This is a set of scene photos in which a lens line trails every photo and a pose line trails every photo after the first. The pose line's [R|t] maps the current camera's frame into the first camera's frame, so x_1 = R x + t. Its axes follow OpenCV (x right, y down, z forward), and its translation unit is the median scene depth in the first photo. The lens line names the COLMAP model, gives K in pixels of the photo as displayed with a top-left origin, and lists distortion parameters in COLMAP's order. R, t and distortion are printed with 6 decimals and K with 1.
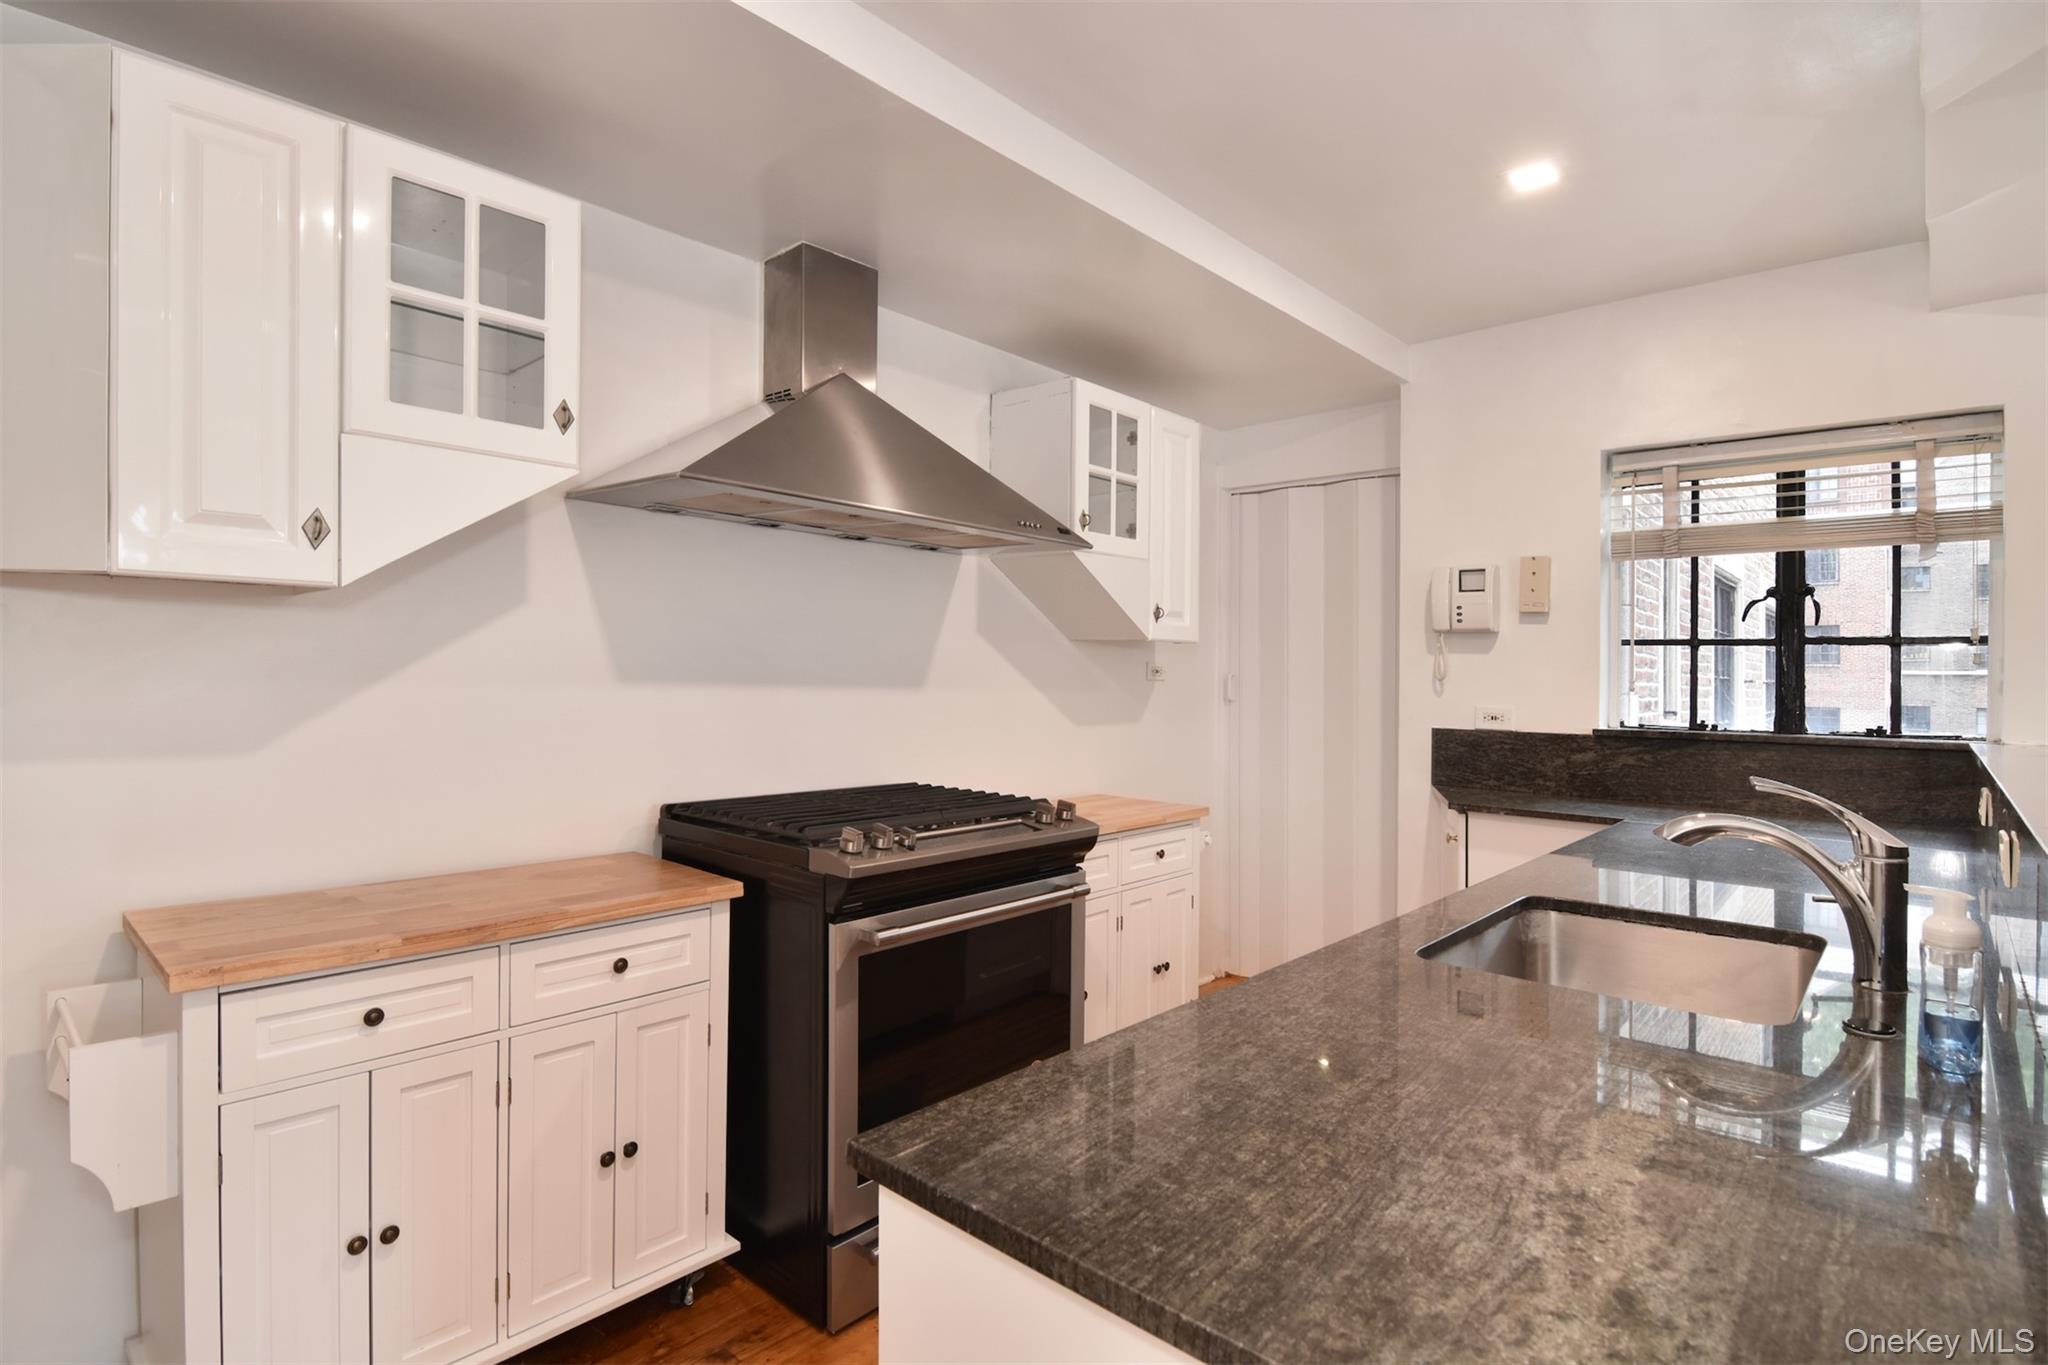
lens RADIAL K [[1034.5, 0, 1007.6], [0, 1034.5, 676.2], [0, 0, 1]] dist [-0.006868, 0.000790]
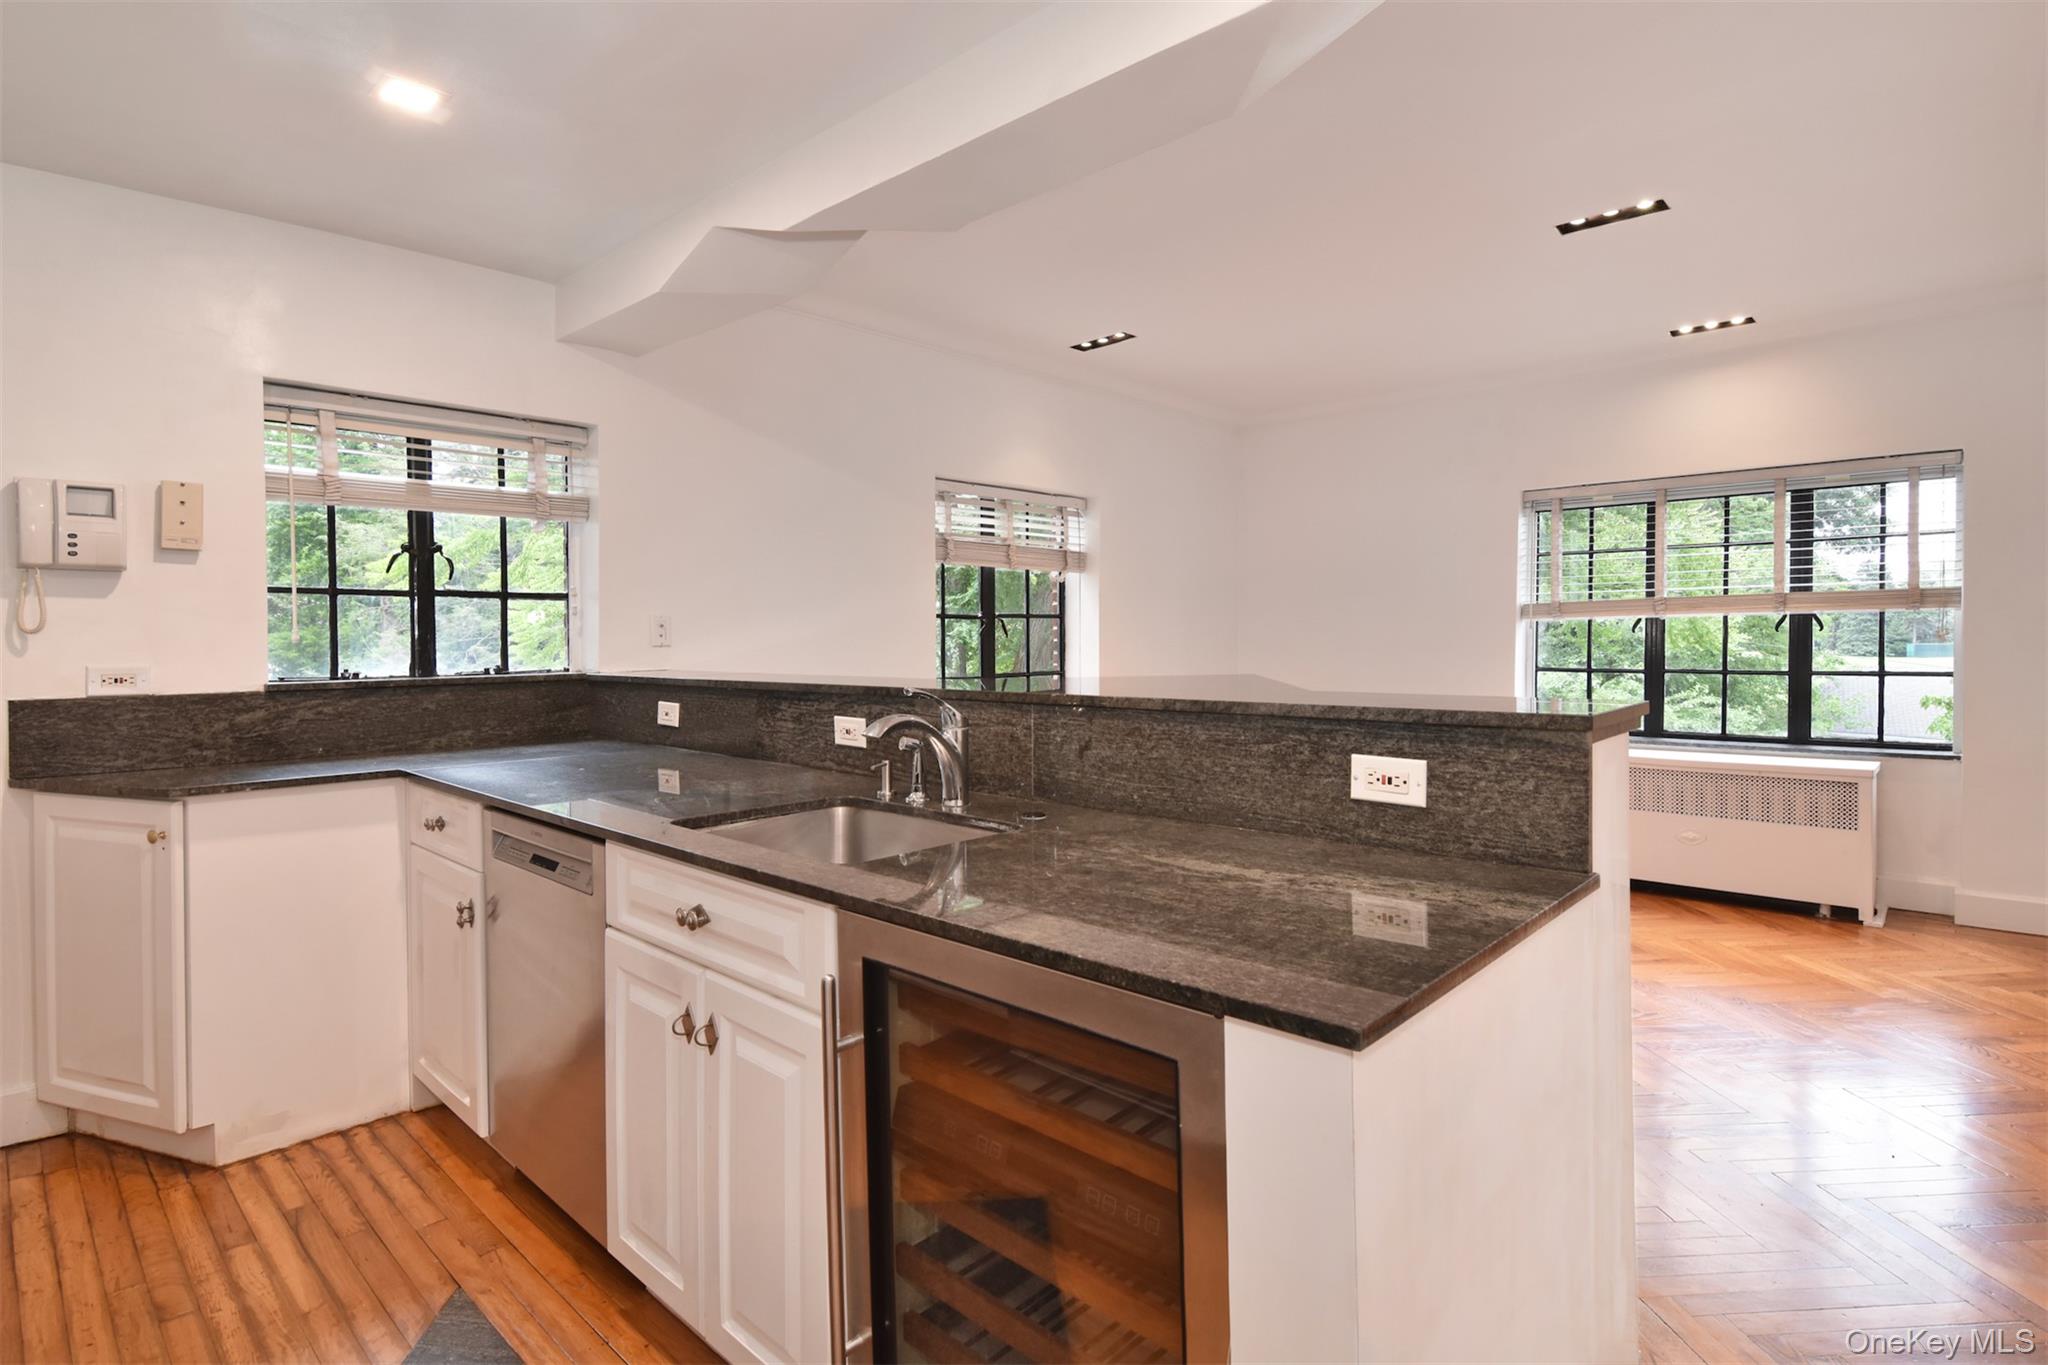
lens RADIAL K [[1034.5, 0, 1040.4], [0, 1034.5, 608.8], [0, 0, 1]] dist [-0.006868, 0.000790]
pose [[0.019944, 0.006182, 0.999782, -0.328222], [0.000924, 0.999980, -0.006202, -0.009290], [-0.999801, 0.001048, 0.019938, 0.313646]]
